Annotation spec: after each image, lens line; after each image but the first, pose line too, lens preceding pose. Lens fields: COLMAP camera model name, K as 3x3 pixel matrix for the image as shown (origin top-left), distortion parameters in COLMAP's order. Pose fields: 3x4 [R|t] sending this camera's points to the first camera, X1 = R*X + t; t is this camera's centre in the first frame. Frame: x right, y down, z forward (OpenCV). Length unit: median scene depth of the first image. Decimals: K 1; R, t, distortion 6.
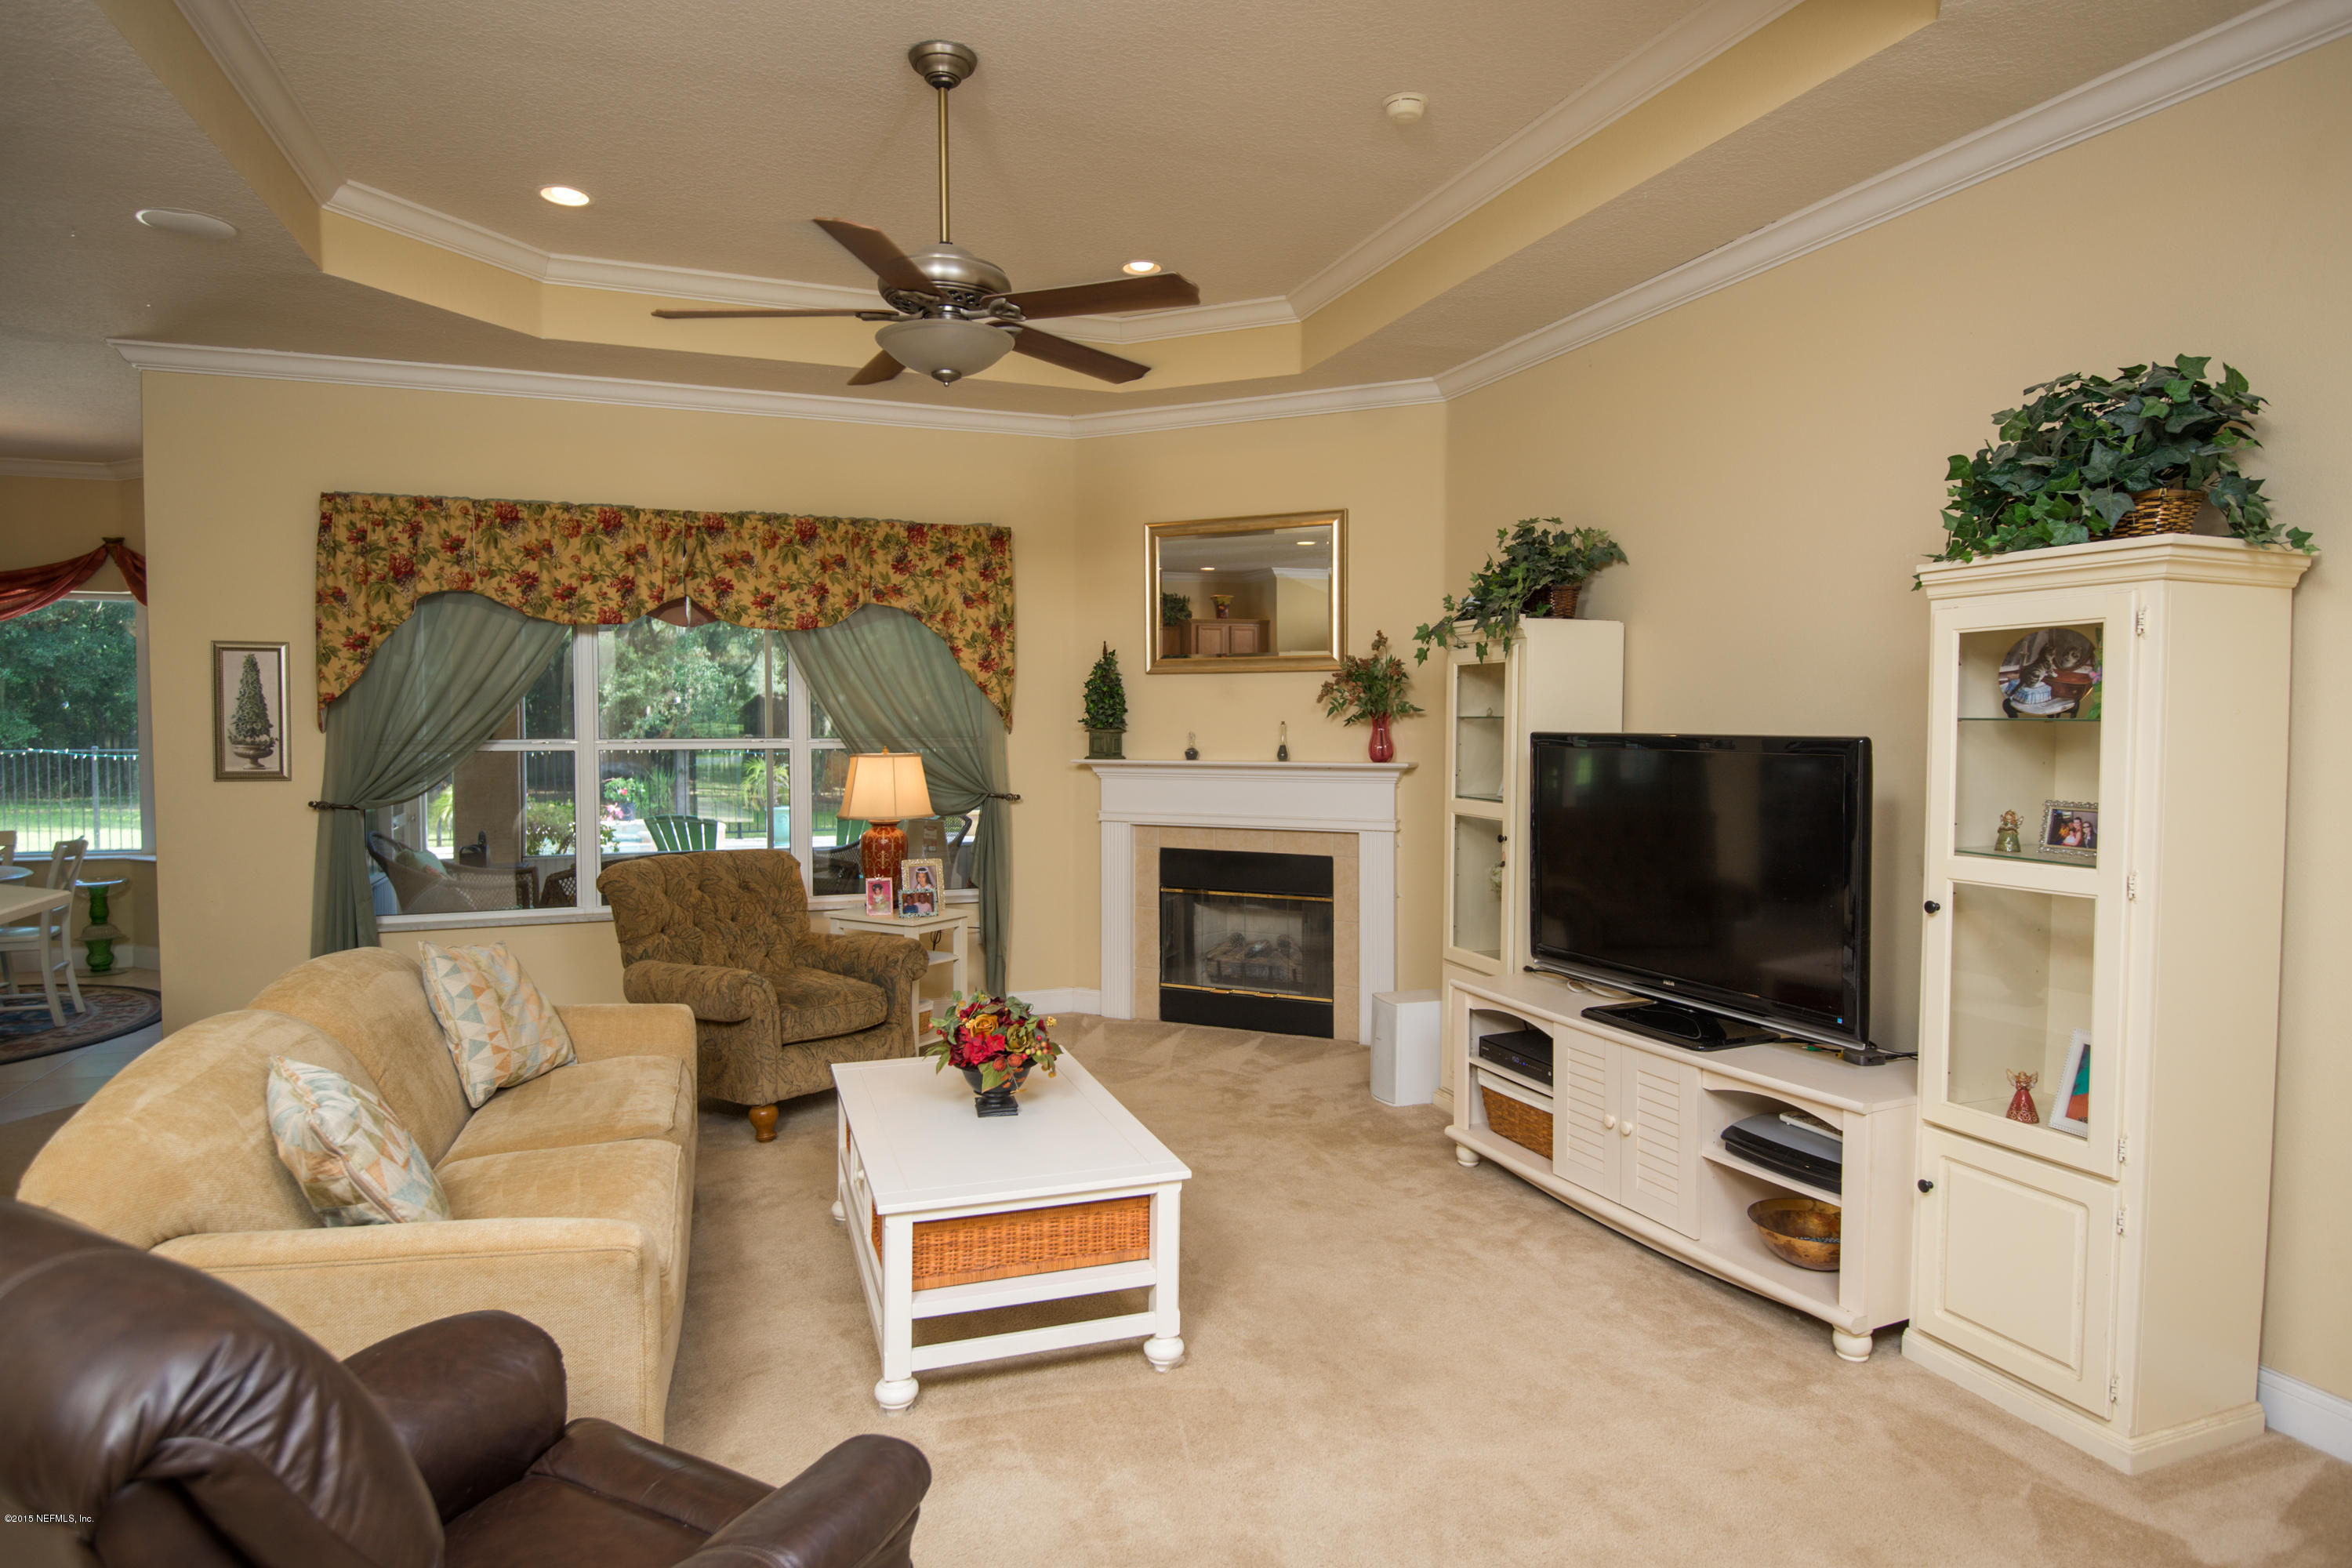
lens RADIAL K [[1299.8, 0, 1177.8], [0, 1299.8, 772.0], [0, 0, 1]] dist [-0.013617, -0.002188]
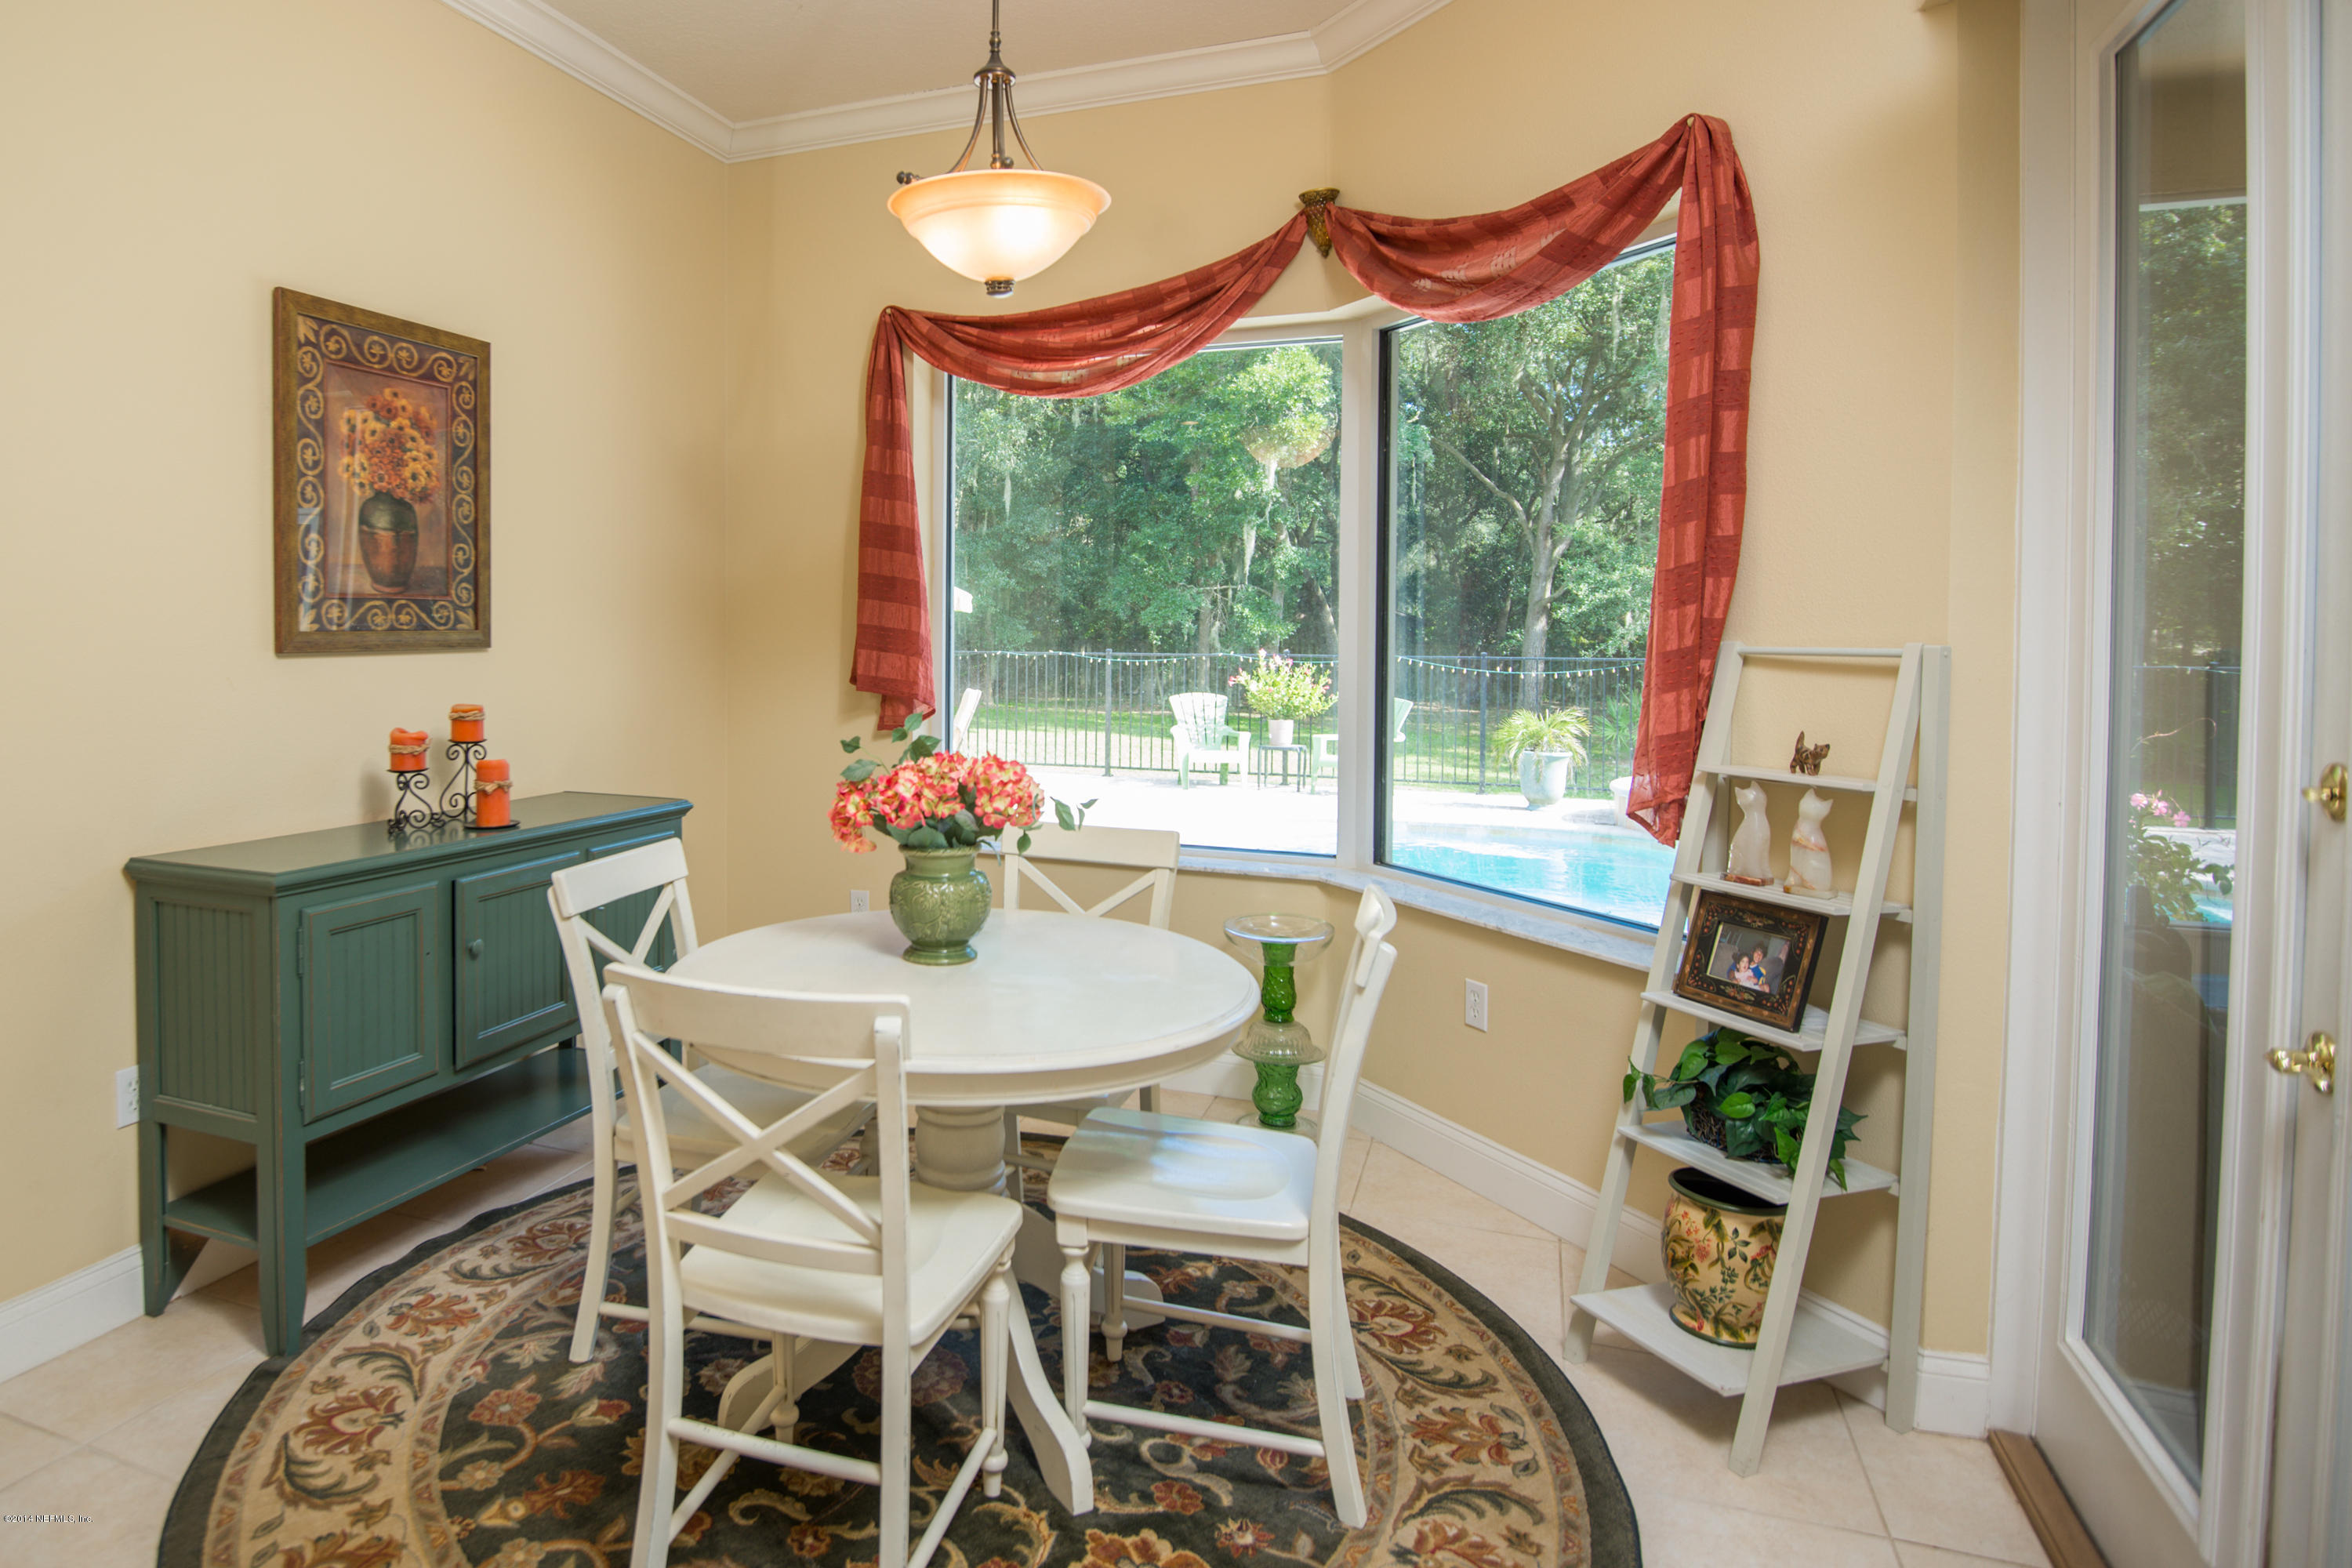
lens RADIAL K [[1352.7, 0, 977.8], [0, 1352.7, 635.9], [0, 0, 1]] dist [-0.006120, -0.005619]
pose [[0.731162, 0.004968, -0.682186, -0.582407], [-0.032030, 0.999121, -0.027054, -0.003812], [0.681452, 0.041631, 0.730678, 0.562706]]
